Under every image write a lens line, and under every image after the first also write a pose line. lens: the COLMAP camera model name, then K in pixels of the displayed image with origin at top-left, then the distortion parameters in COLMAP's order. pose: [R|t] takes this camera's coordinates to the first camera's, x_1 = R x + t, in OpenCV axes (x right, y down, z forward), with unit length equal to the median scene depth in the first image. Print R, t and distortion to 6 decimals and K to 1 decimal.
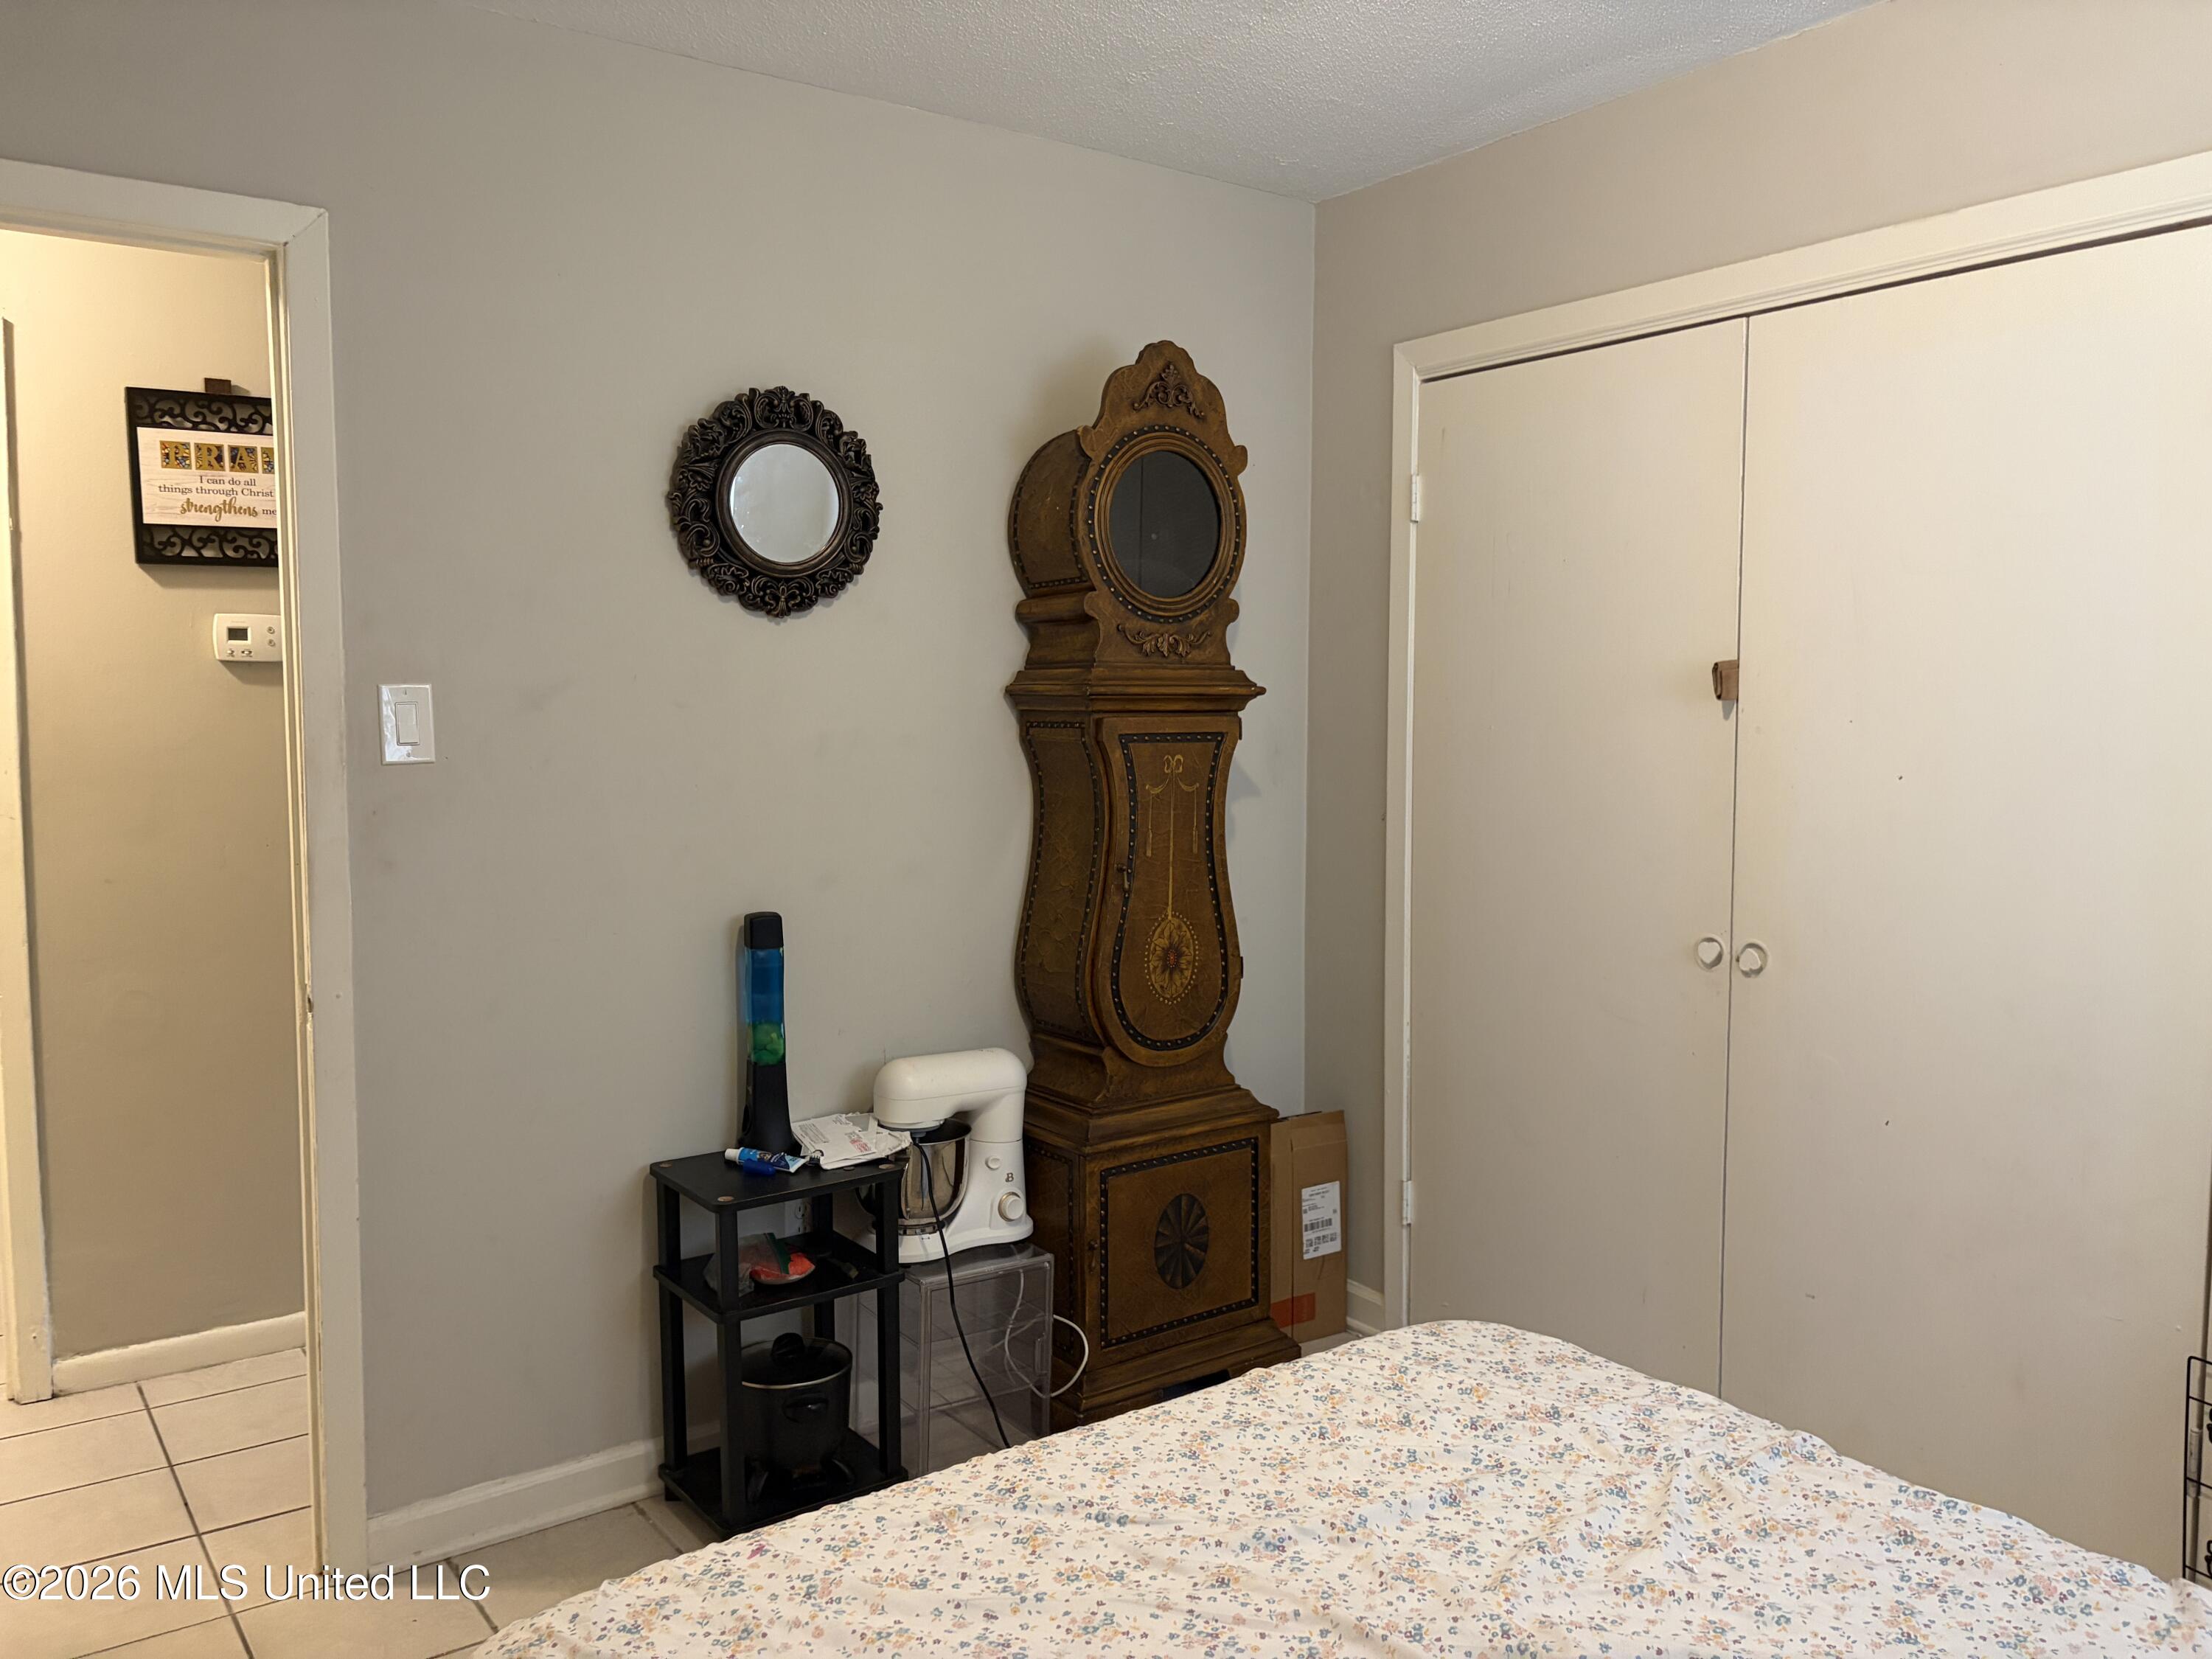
lens RADIAL K [[1672.8, 0, 1110.7], [0, 1672.8, 818.0], [0, 0, 1]] dist [0.010546, 0.001833]
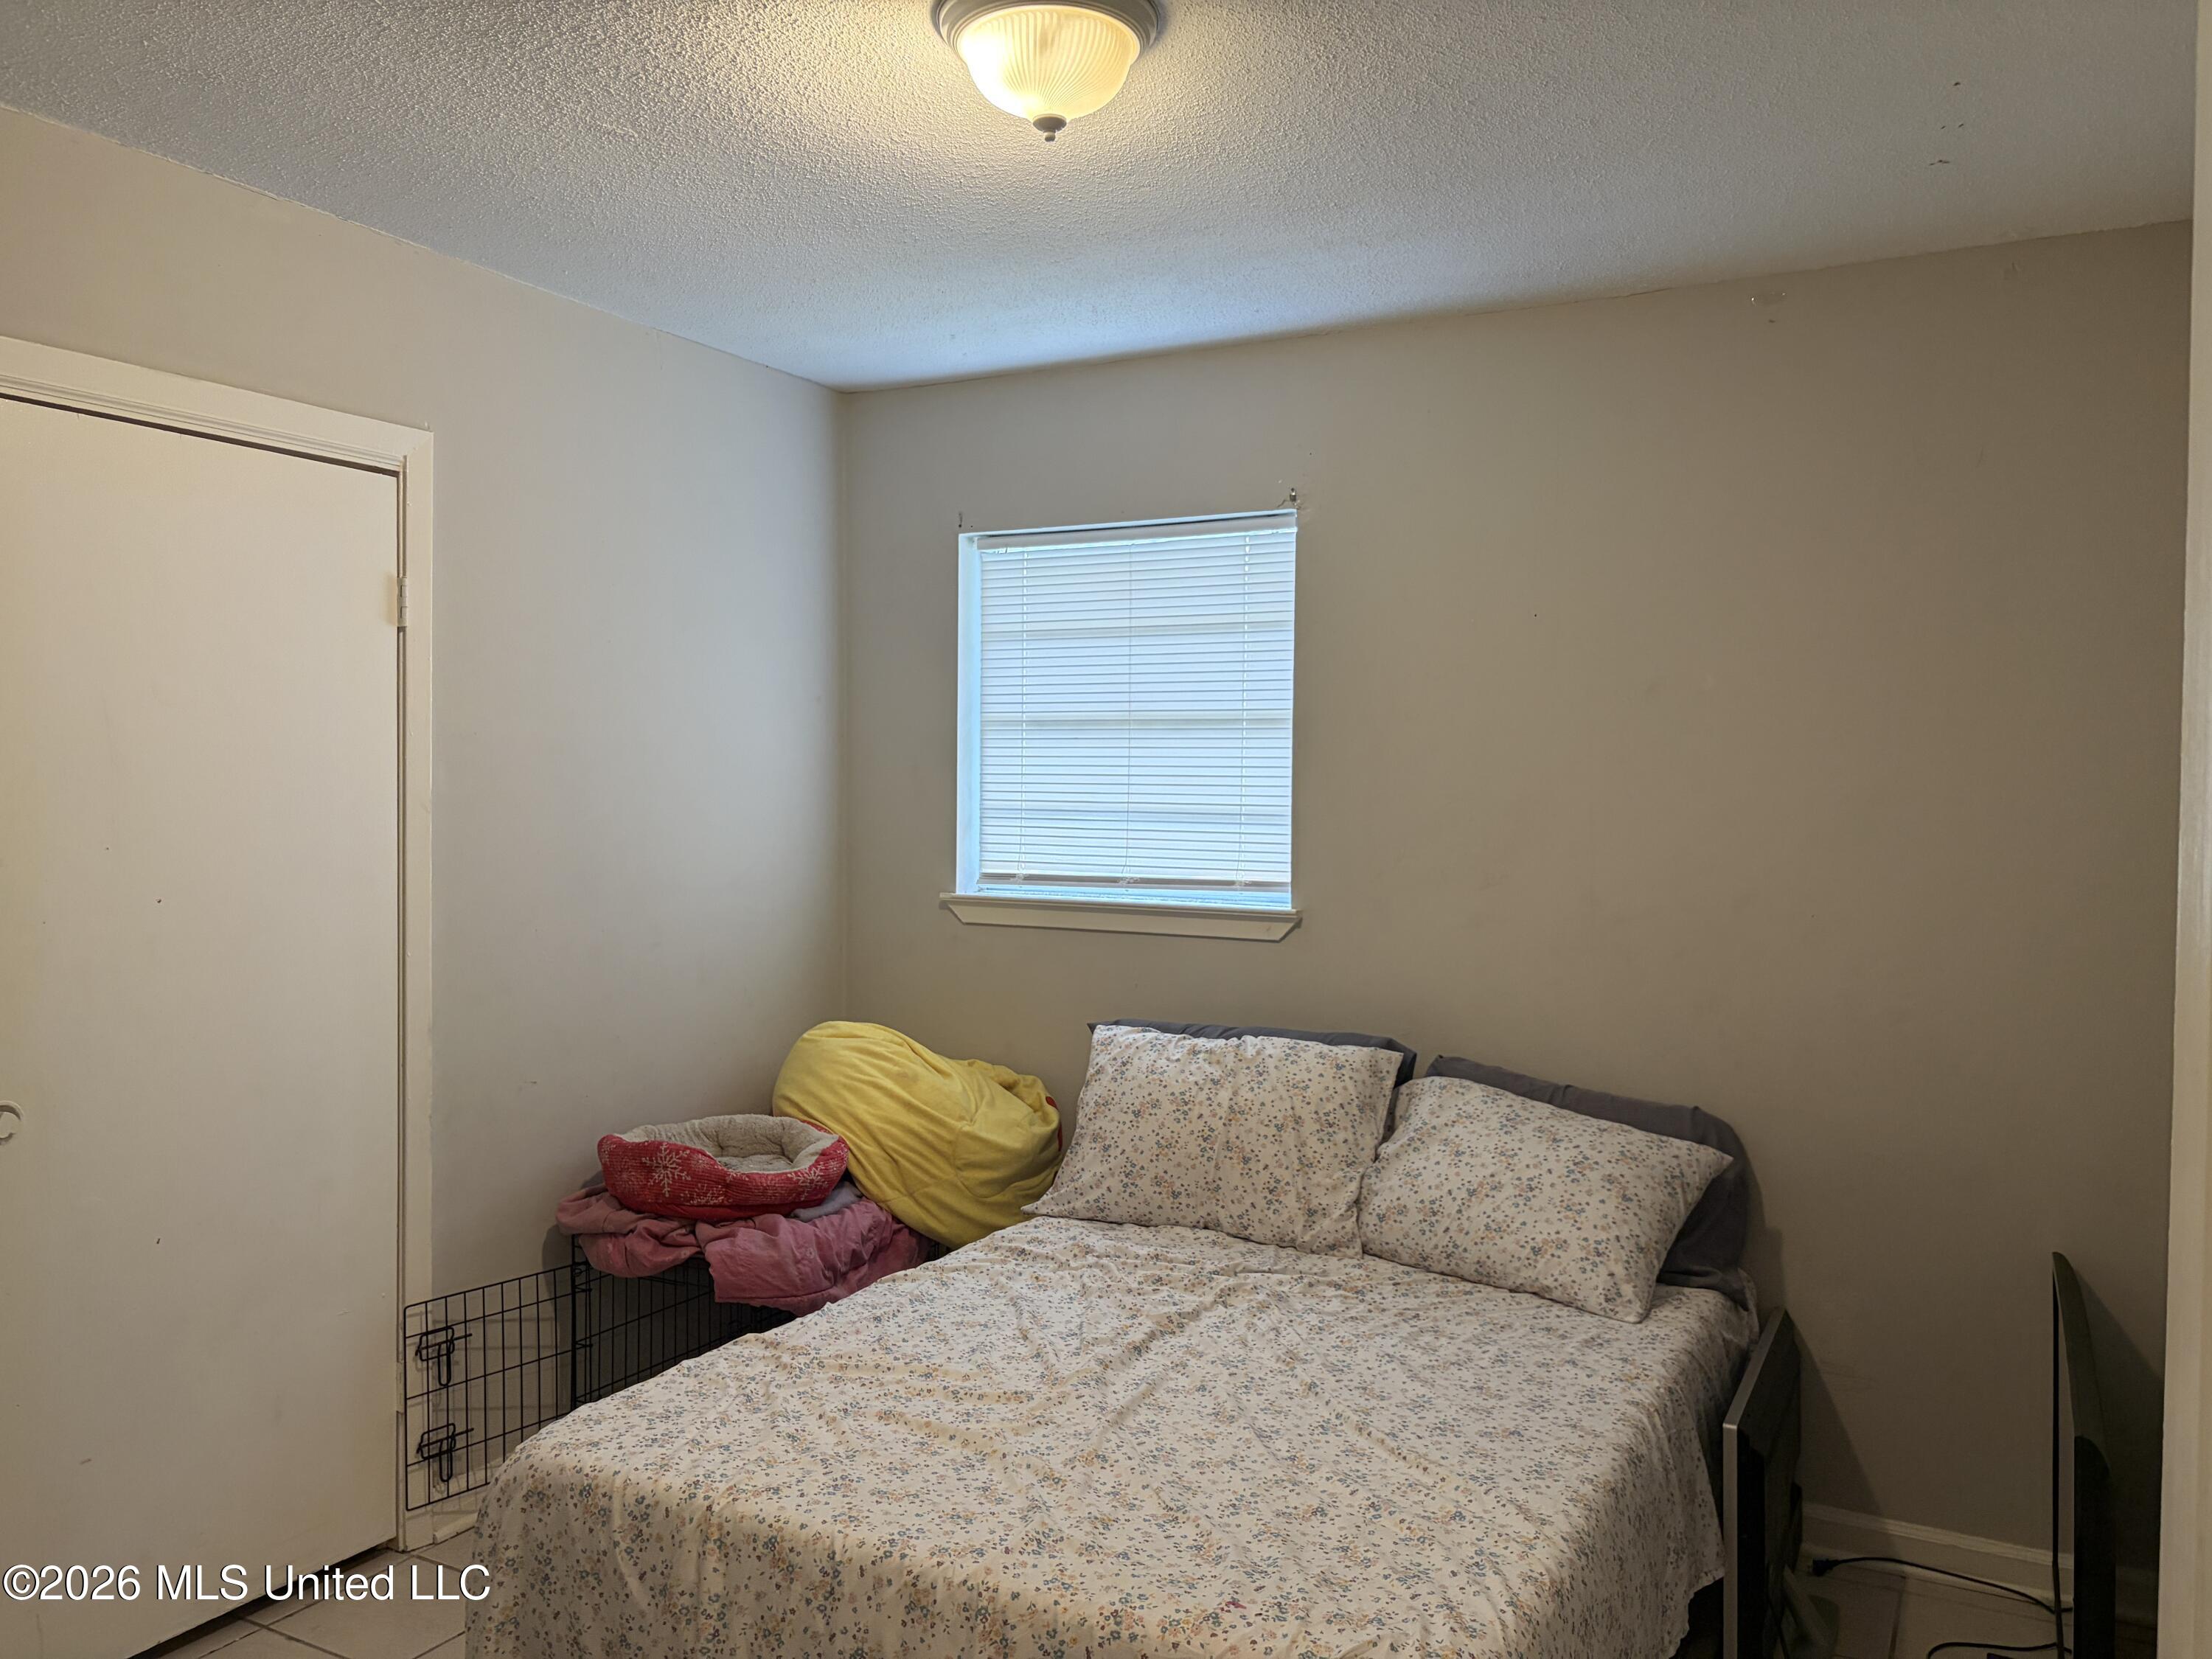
lens RADIAL K [[1672.8, 0, 1110.8], [0, 1672.8, 830.4], [0, 0, 1]] dist [0.010546, 0.001833]
pose [[-0.423036, -0.012005, 0.906033, -0.947496], [0.072315, 0.996275, 0.046966, -0.097292], [-0.903223, 0.085388, -0.420592, 1.226840]]
